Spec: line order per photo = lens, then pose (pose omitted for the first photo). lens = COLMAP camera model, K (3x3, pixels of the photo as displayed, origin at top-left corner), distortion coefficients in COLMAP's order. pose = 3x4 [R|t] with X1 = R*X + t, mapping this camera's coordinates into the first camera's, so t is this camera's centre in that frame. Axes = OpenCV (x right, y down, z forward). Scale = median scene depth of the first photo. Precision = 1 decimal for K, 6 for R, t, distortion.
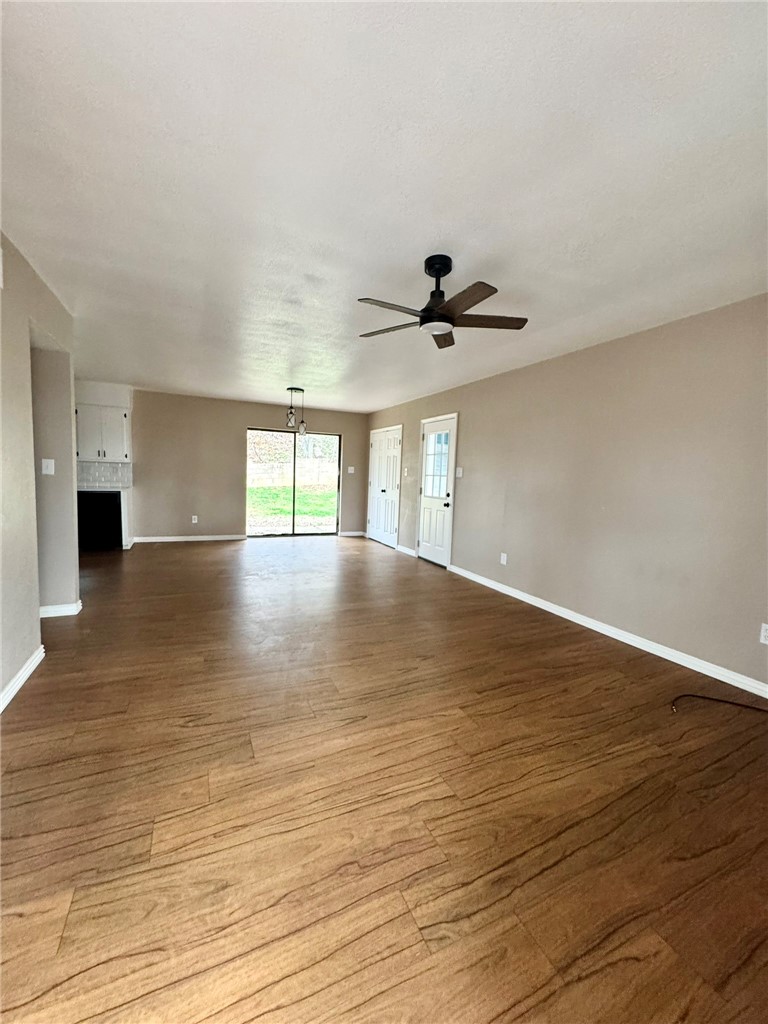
lens RADIAL K [[408.2, 0, 375.3], [0, 408.2, 511.8], [0, 0, 1]] dist [-0.002567, 0.000529]
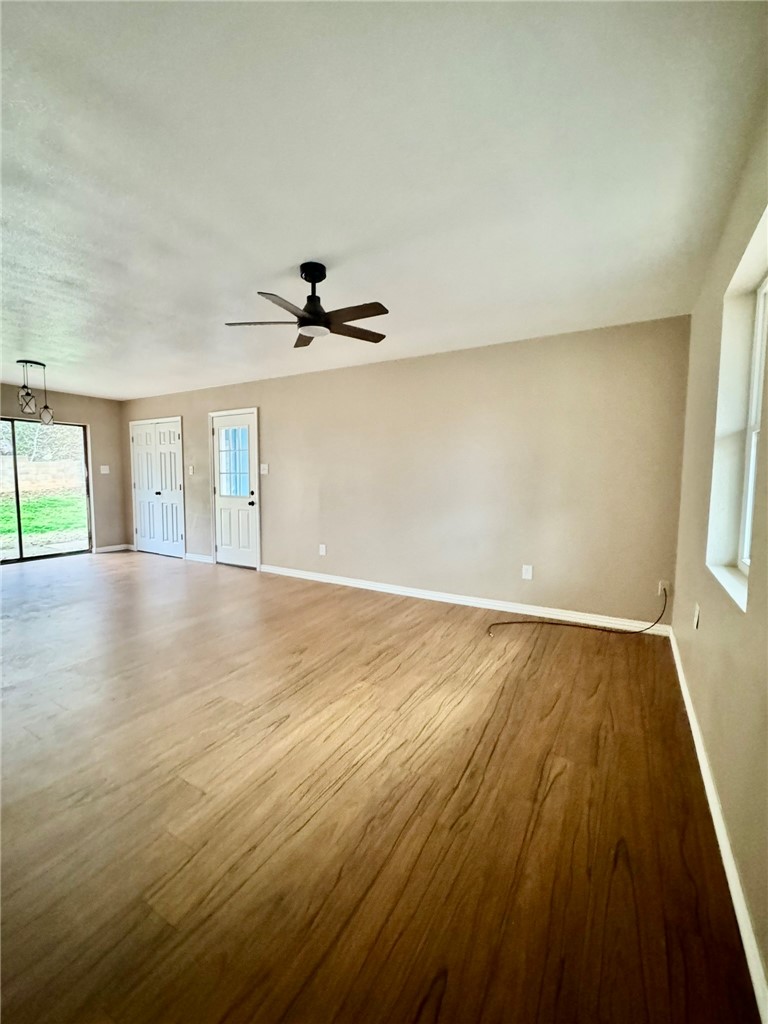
lens RADIAL K [[427.4, 0, 380.9], [0, 427.4, 510.5], [0, 0, 1]] dist [-0.001624, 0.000141]
pose [[0.822013, -0.076881, 0.564255, -0.242837], [0.077159, 0.996744, 0.023402, -0.001060], [-0.564217, 0.024300, 0.825269, 0.002447]]
